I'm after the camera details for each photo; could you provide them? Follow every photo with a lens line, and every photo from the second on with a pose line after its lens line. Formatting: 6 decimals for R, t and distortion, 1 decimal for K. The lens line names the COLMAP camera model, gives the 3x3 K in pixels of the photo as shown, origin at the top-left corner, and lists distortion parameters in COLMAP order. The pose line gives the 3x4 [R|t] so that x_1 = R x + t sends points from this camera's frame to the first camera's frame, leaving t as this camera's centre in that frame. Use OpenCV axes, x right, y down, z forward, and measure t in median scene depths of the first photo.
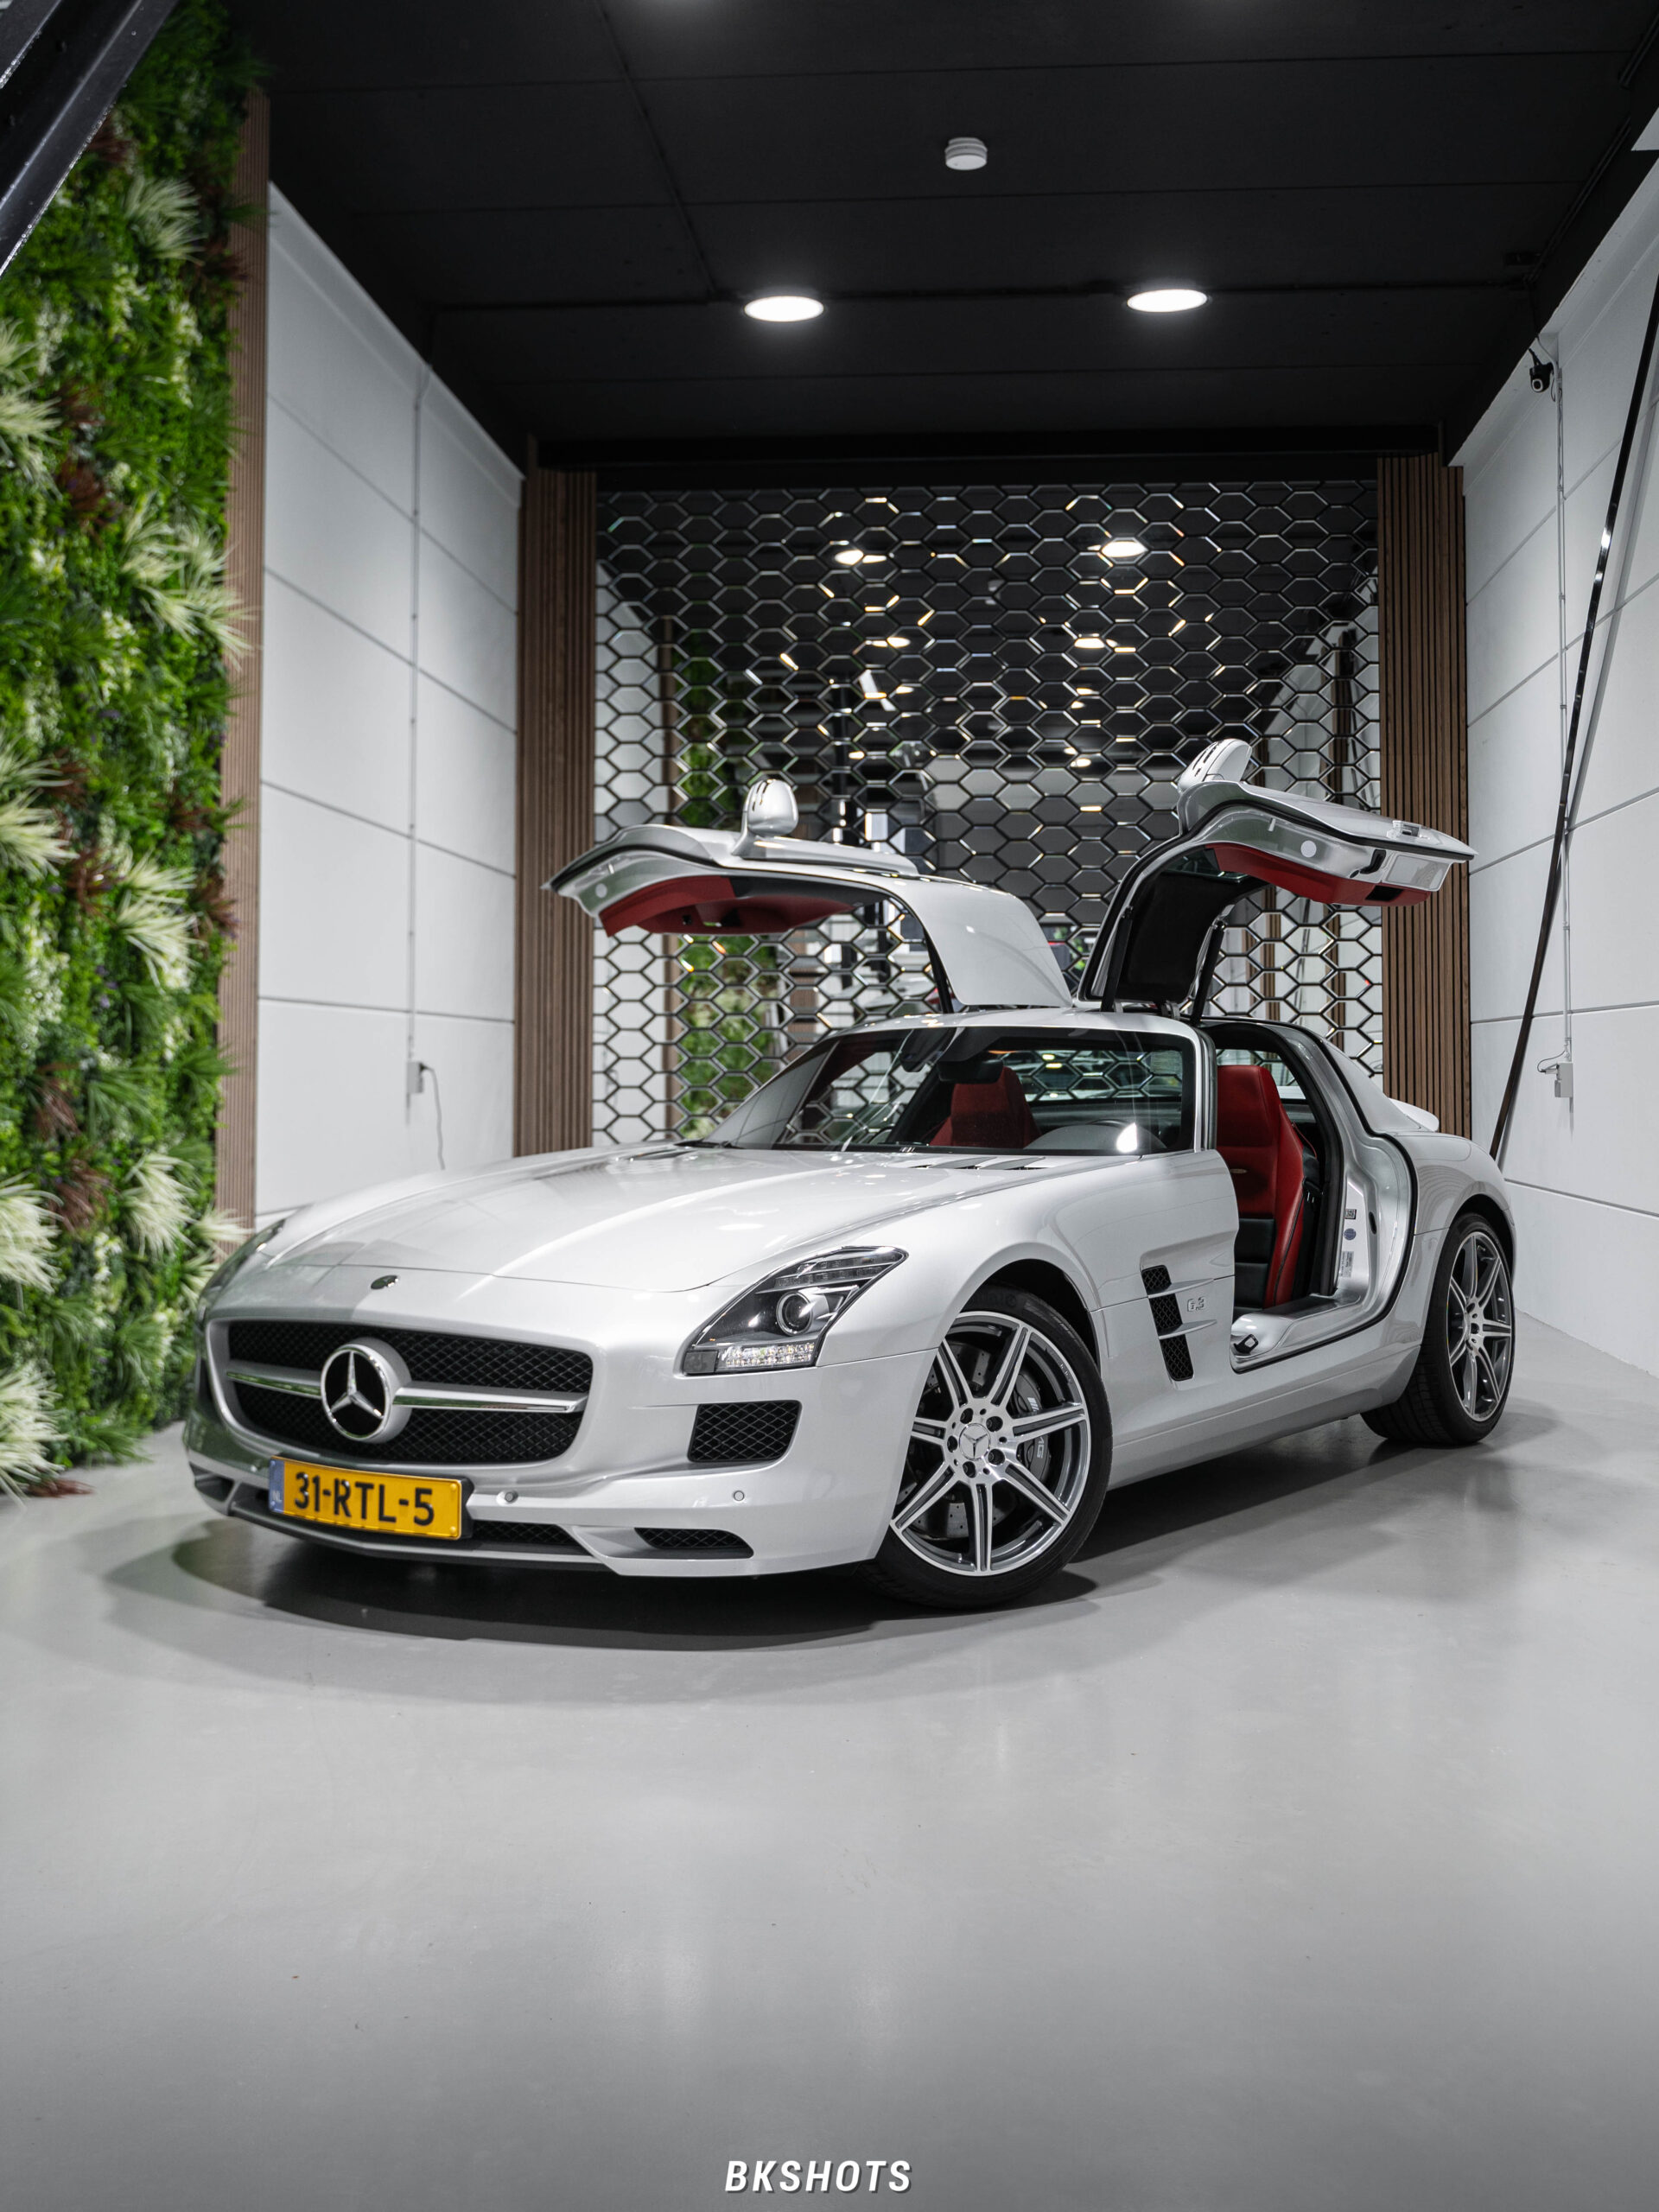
lens RADIAL K [[2420.1, 0, 844.6], [0, 2420.1, 943.6], [0, 0, 1]] dist [-0.016317, 0.000000]
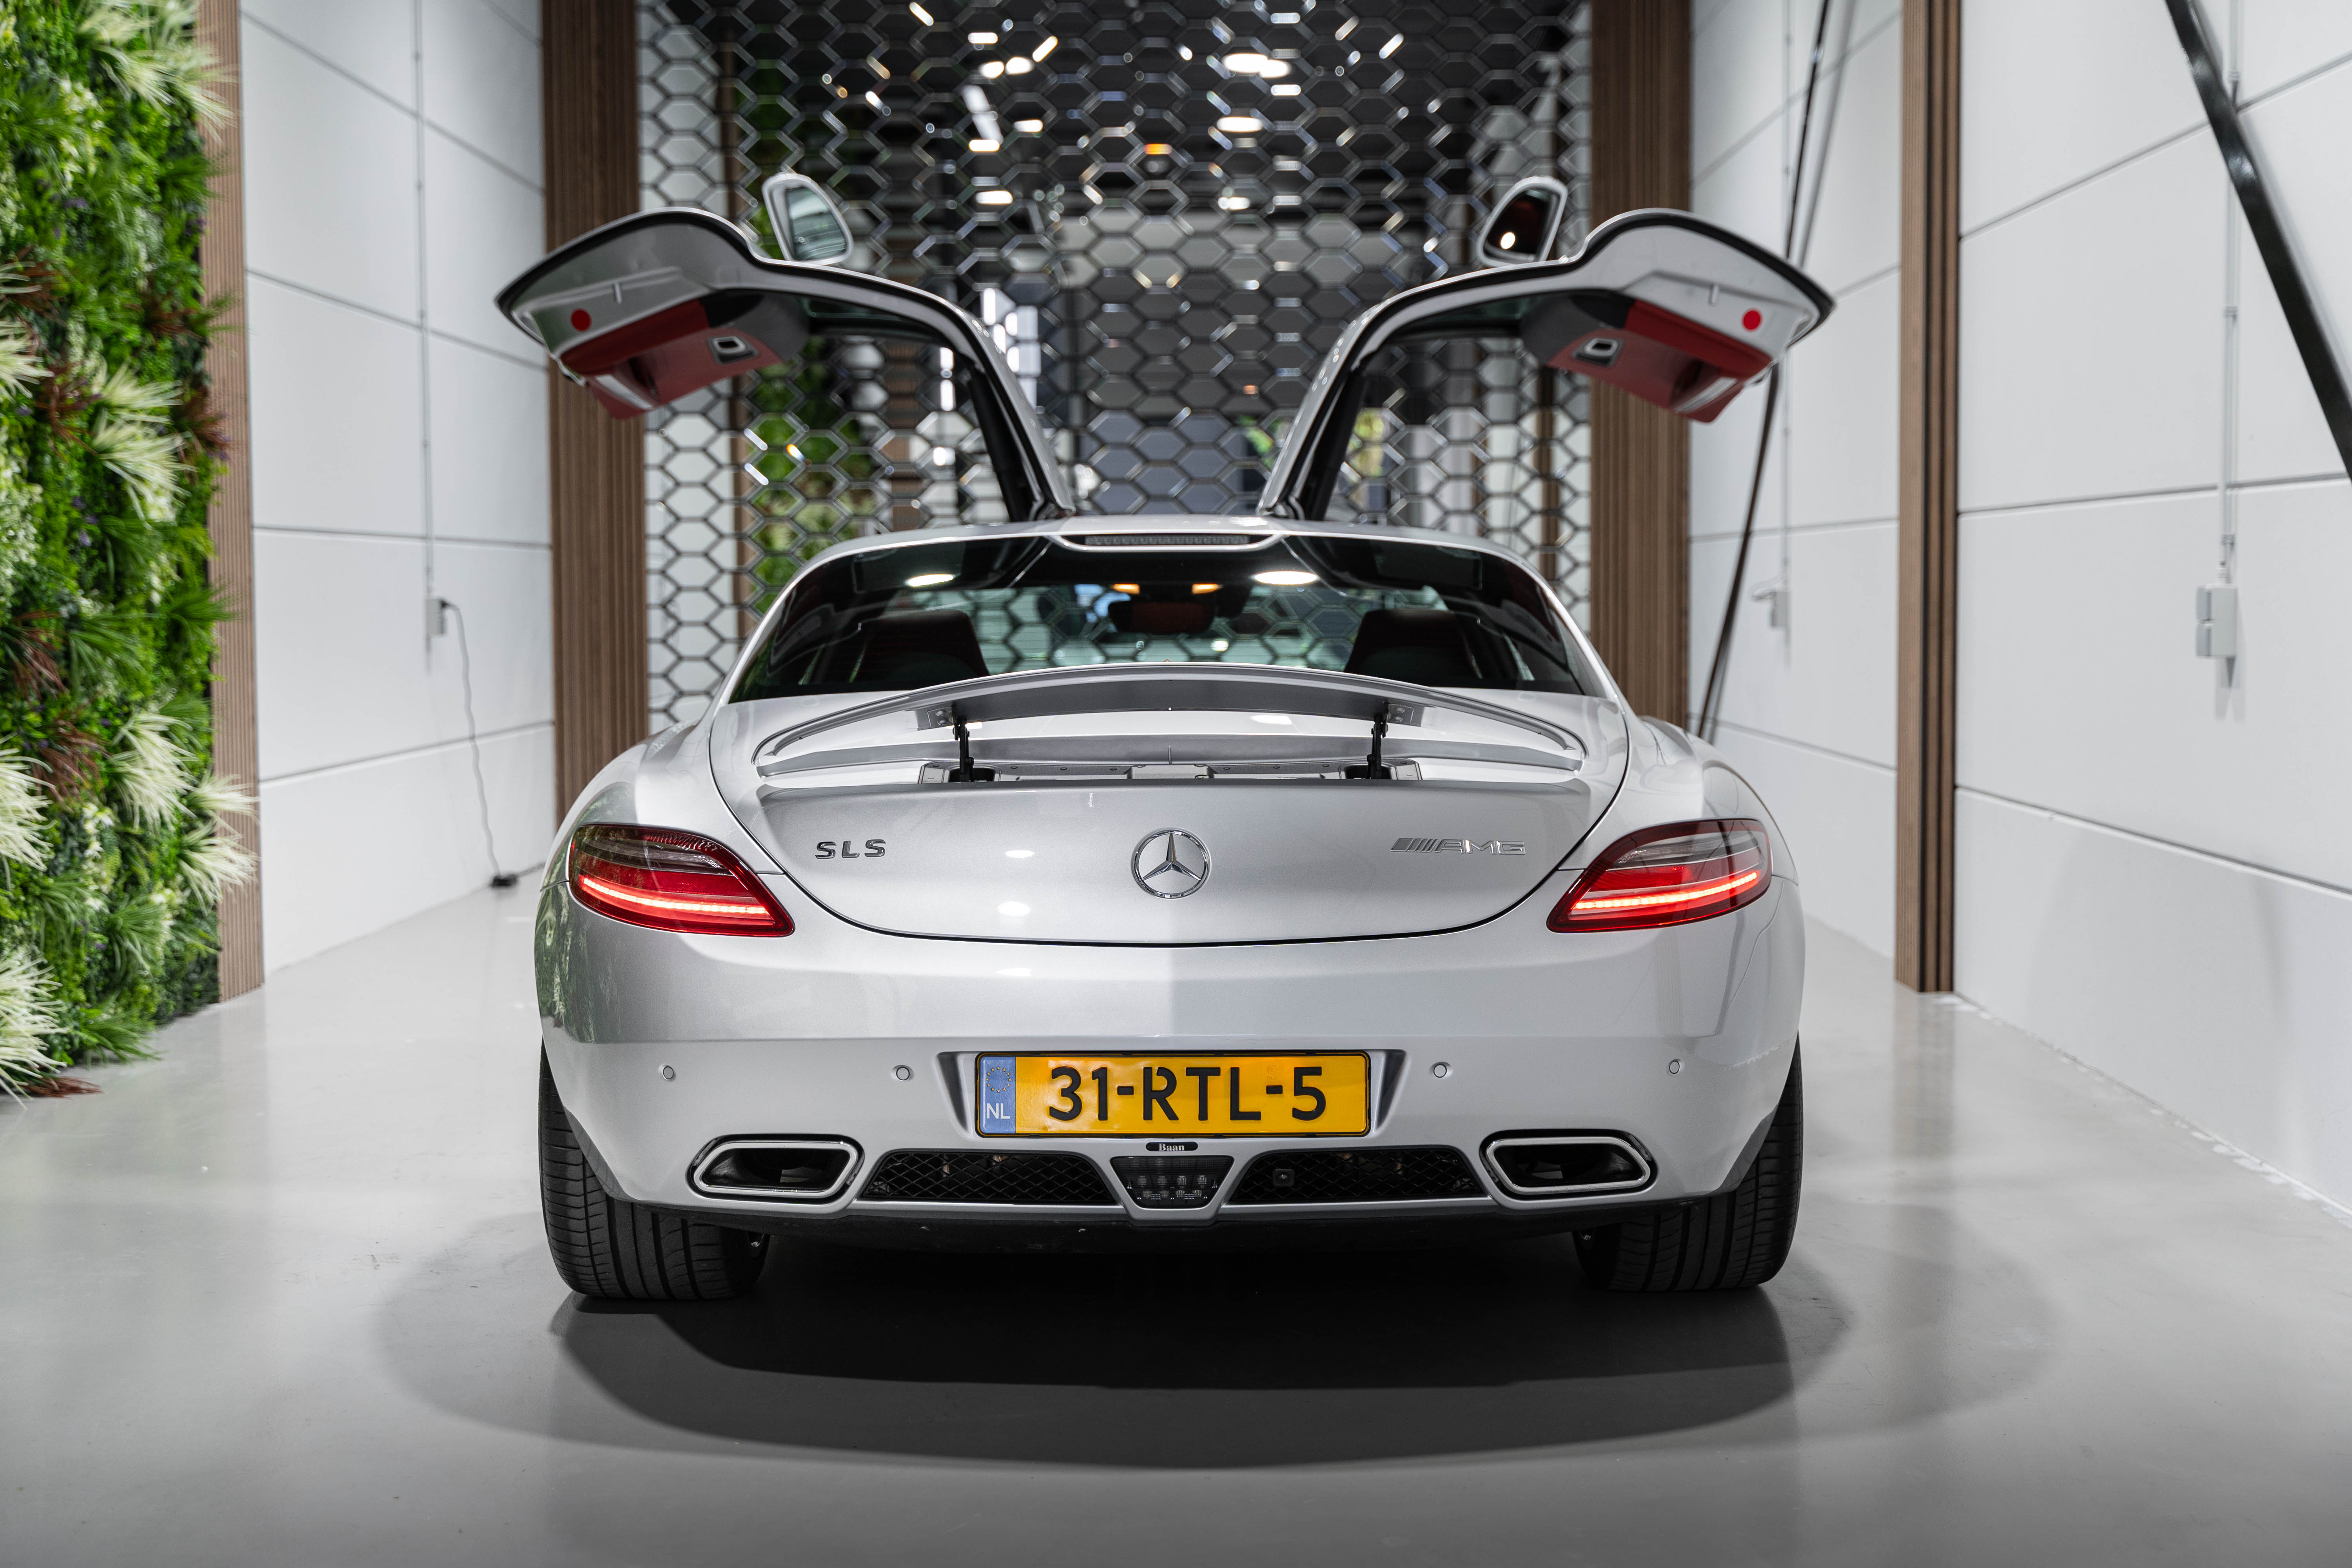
lens RADIAL K [[3060.6, 0, 1177.3], [0, 3060.6, 773.5], [0, 0, 1]] dist [-0.016022, 0.000000]
pose [[0.997591, -0.012076, 0.068305, 0.009072], [0.004382, 0.993734, 0.111681, -0.011729], [-0.069226, -0.111113, 0.991394, -0.112806]]
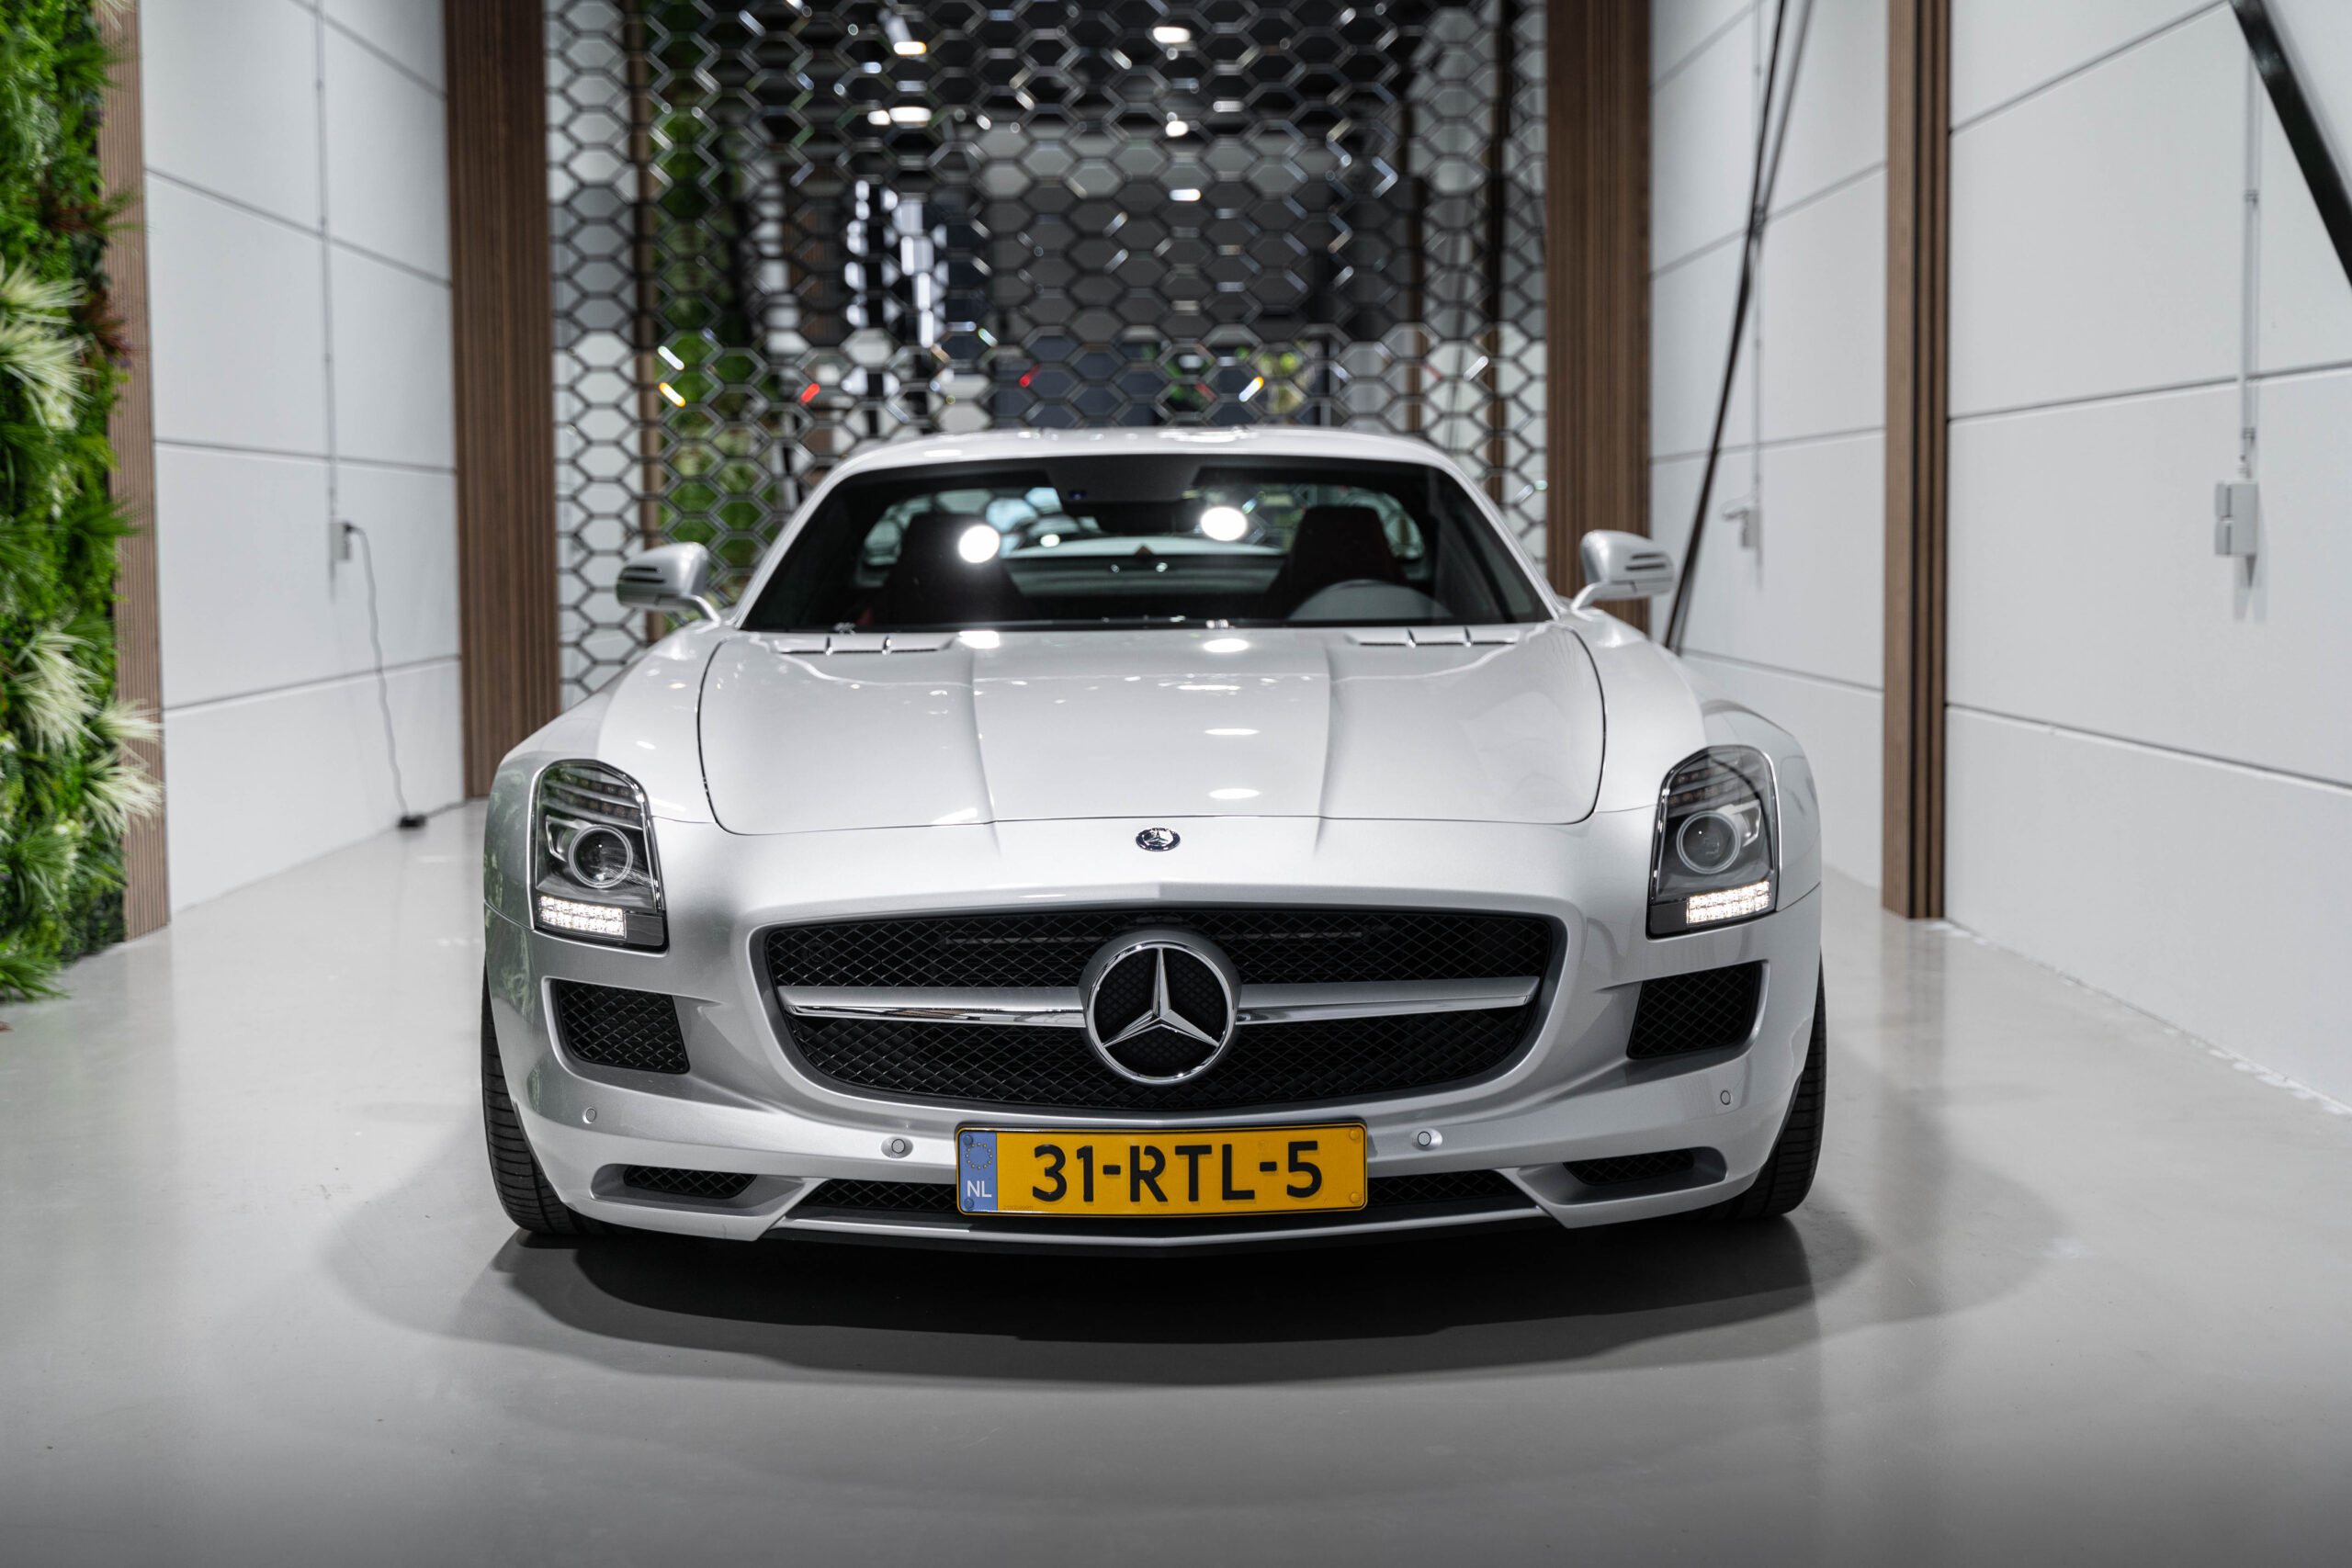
lens RADIAL K [[3198.2, 0, 1180.4], [0, 3198.2, 770.3], [0, 0, 1]] dist [-0.011304, 0.000000]
pose [[0.995170, -0.018211, 0.096458, -0.007809], [0.005974, 0.992055, 0.125662, -0.000333], [-0.097980, -0.124479, 0.987373, -0.109896]]
